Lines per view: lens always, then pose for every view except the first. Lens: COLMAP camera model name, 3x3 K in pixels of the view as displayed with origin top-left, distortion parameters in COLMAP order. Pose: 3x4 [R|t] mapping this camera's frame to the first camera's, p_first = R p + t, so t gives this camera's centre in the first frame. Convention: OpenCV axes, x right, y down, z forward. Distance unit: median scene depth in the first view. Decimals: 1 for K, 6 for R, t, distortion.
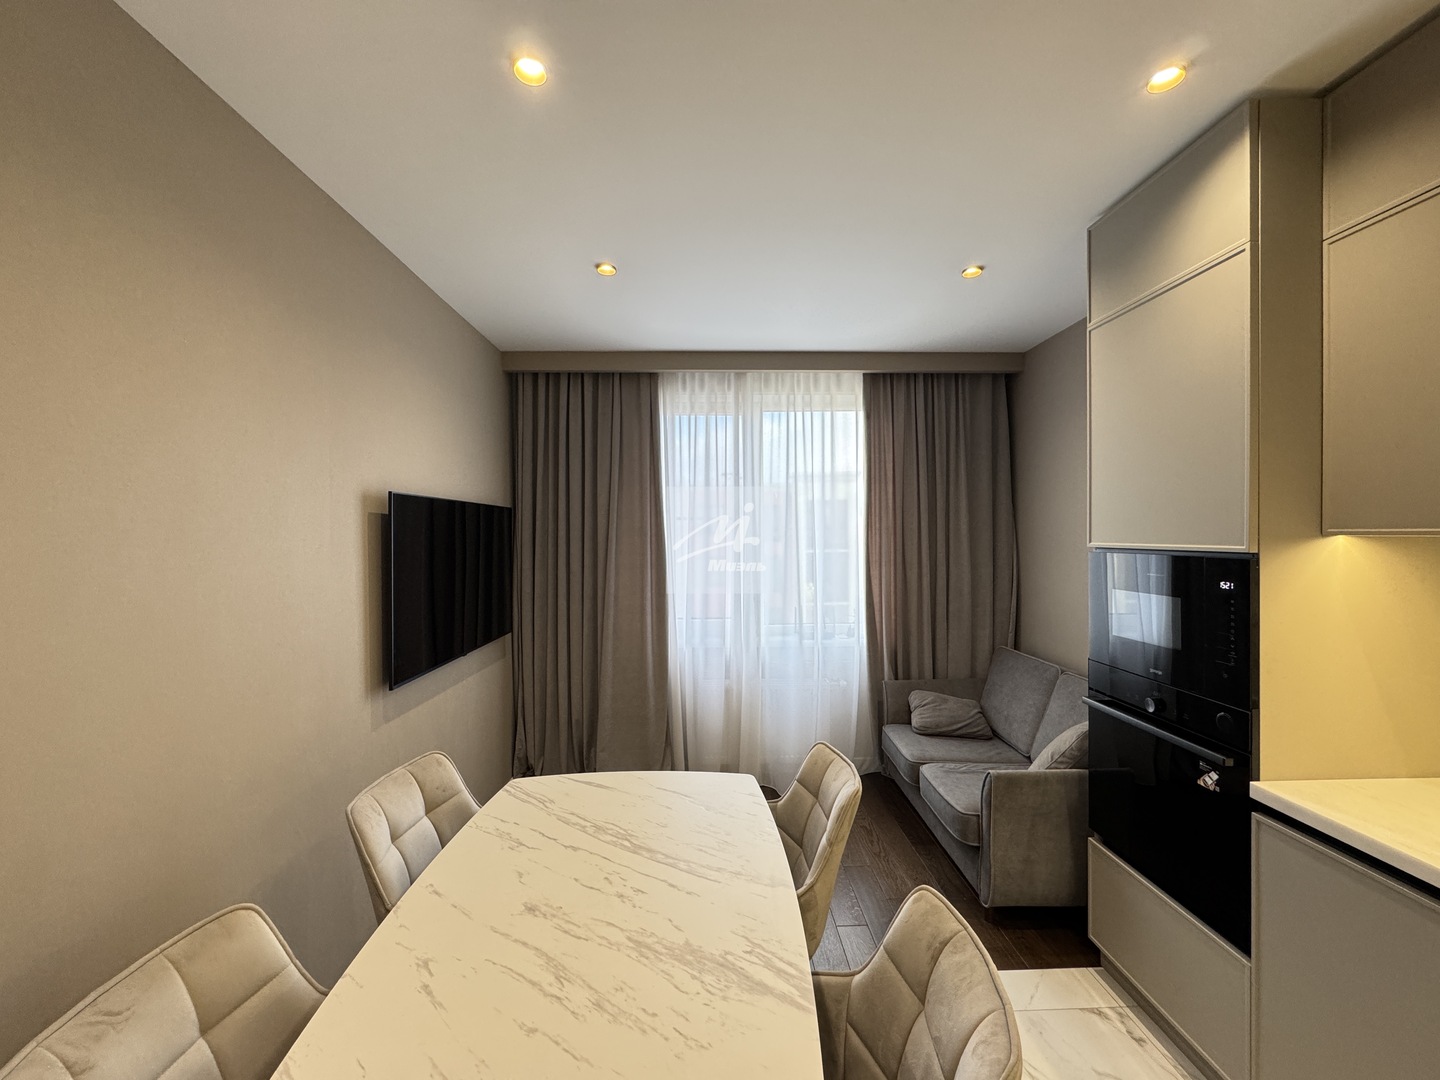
lens RADIAL K [[573.9, 0, 720.0], [0, 573.9, 537.7], [0, 0, 1]] dist [-0.002616, 0.000488]
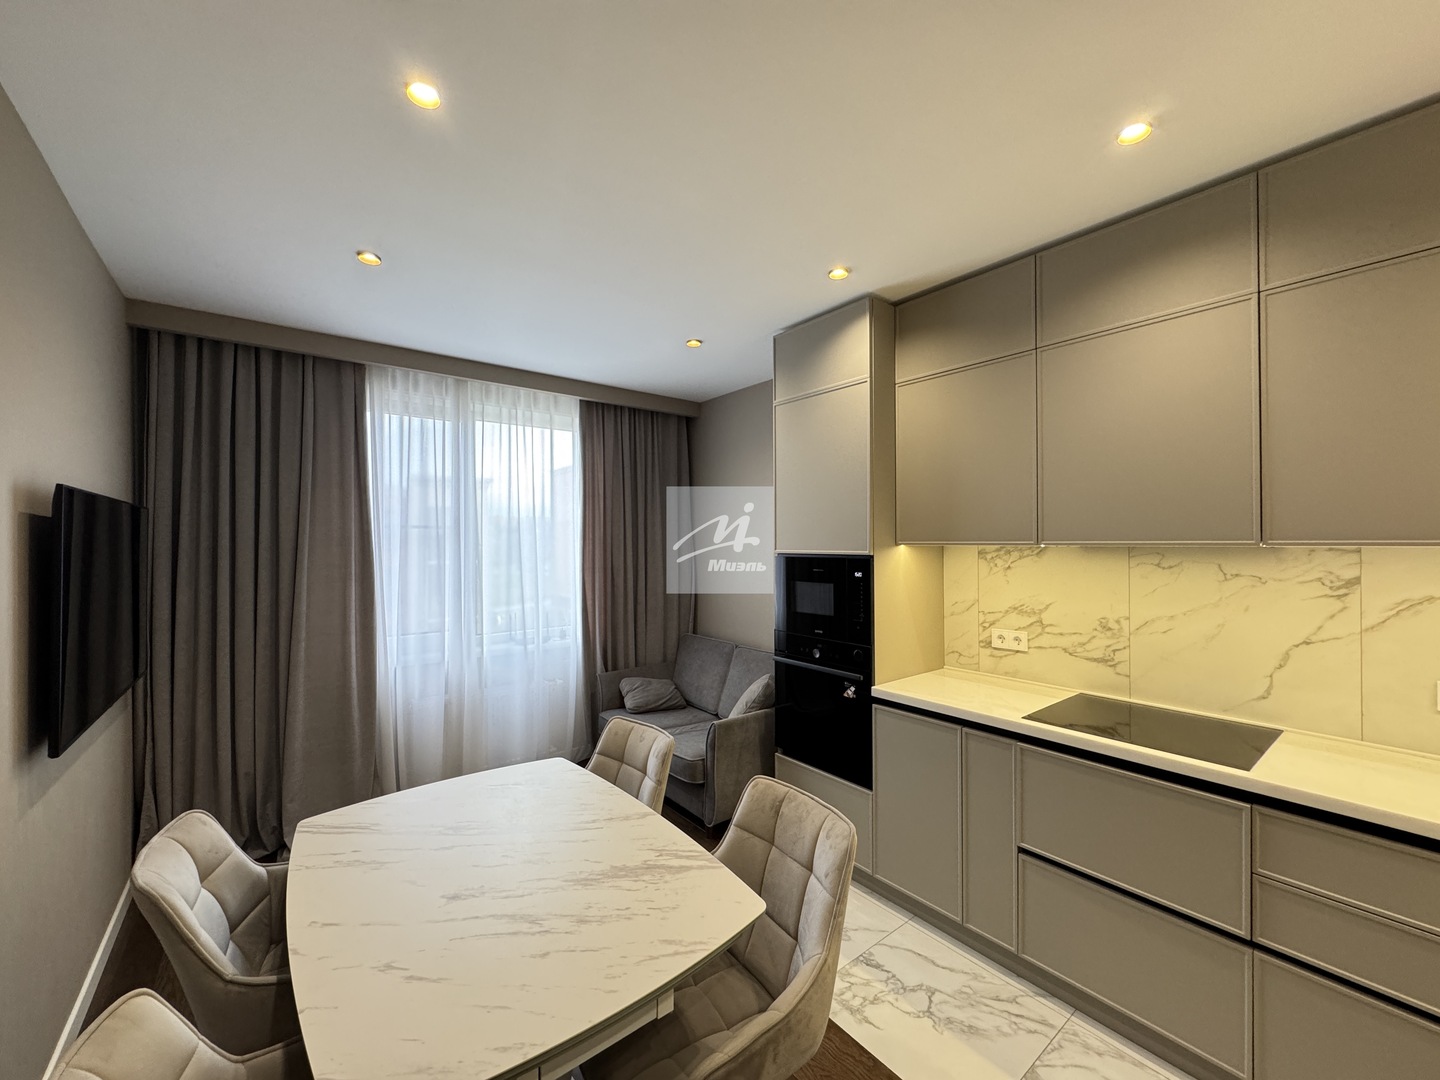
lens RADIAL K [[573.9, 0, 720.6], [0, 573.9, 537.9], [0, 0, 1]] dist [-0.002616, 0.000488]
pose [[0.801840, 0.008431, 0.597480, -0.290464], [0.001965, 0.999858, -0.016747, 0.001674], [-0.597536, 0.014602, 0.801709, -0.077010]]
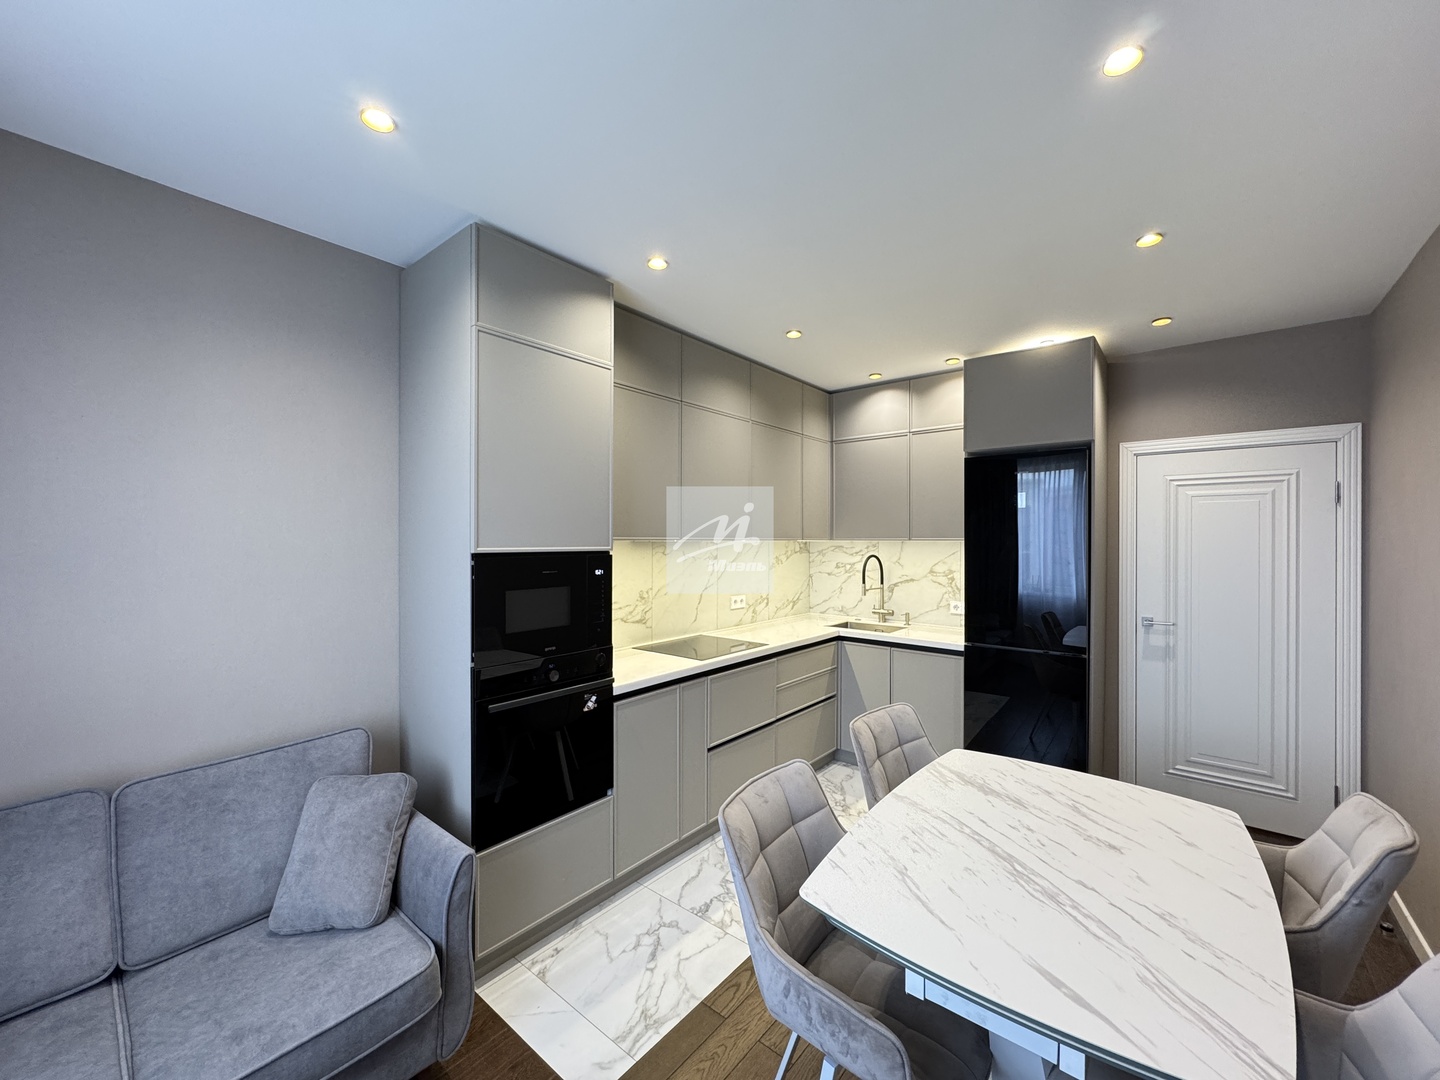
lens RADIAL K [[573.9, 0, 720.1], [0, 573.9, 537.8], [0, 0, 1]] dist [-0.002616, 0.000488]
pose [[-0.756741, 0.007266, 0.653674, -0.251223], [0.007623, 0.999968, -0.002292, -0.003002], [-0.653670, 0.003249, -0.756773, 1.241031]]
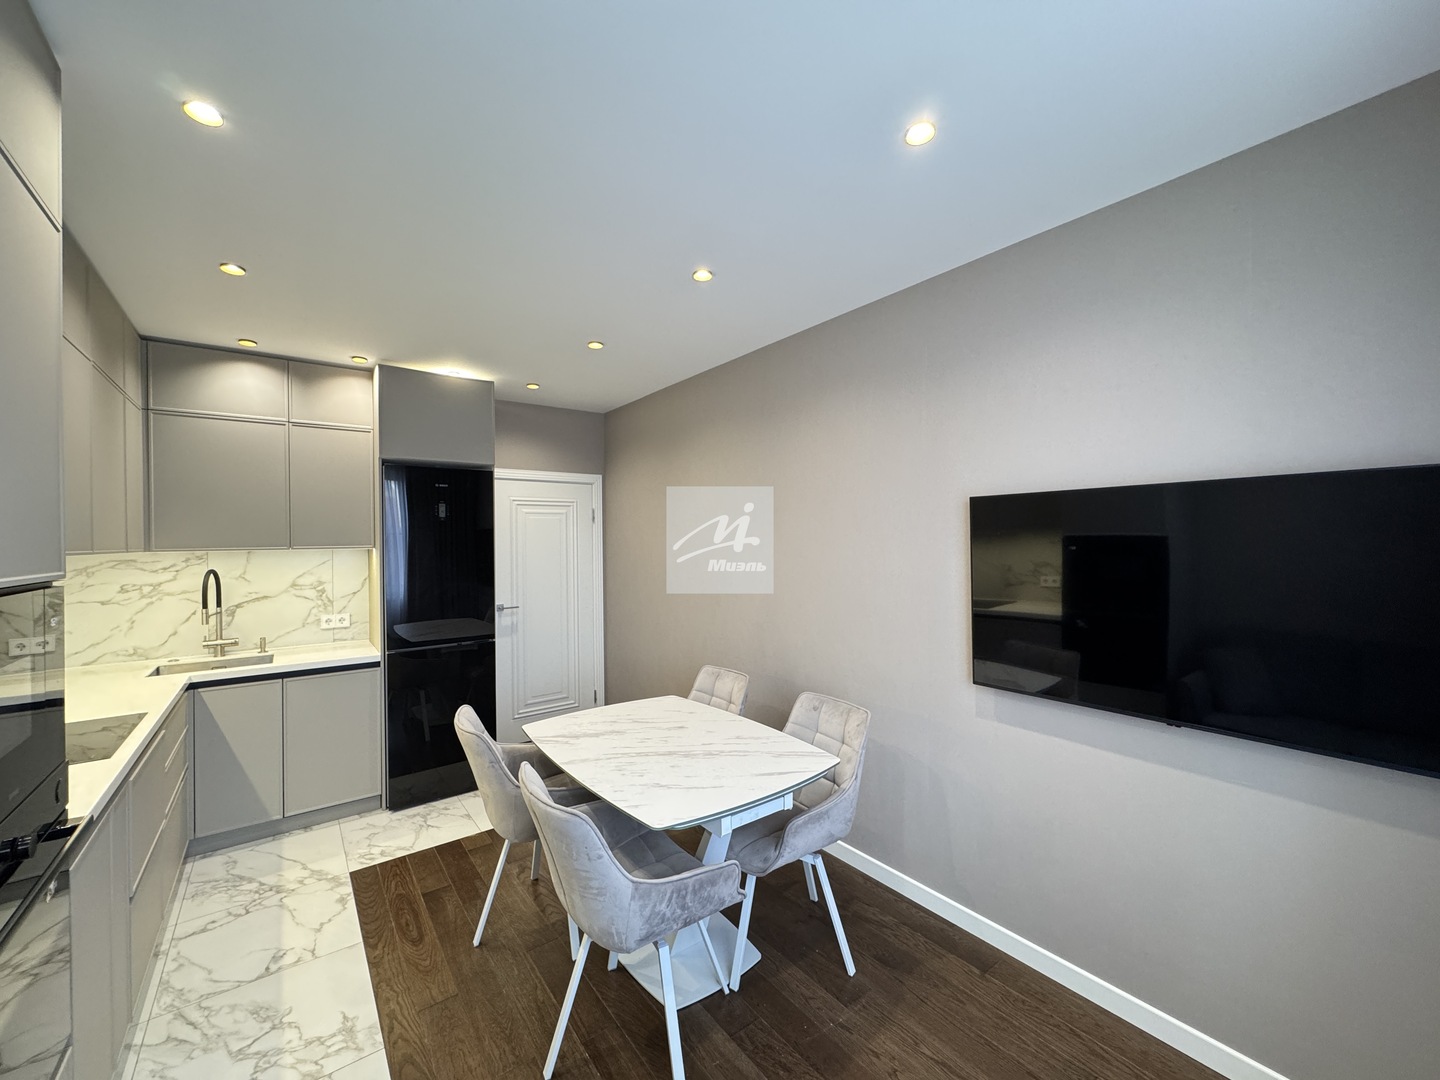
lens RADIAL K [[573.9, 0, 720.4], [0, 573.9, 538.7], [0, 0, 1]] dist [-0.002616, 0.000488]
pose [[-0.811374, 0.016509, -0.584294, 0.370927], [0.014796, 0.999861, 0.007704, -0.016180], [0.584340, -0.002394, -0.811505, 1.382299]]
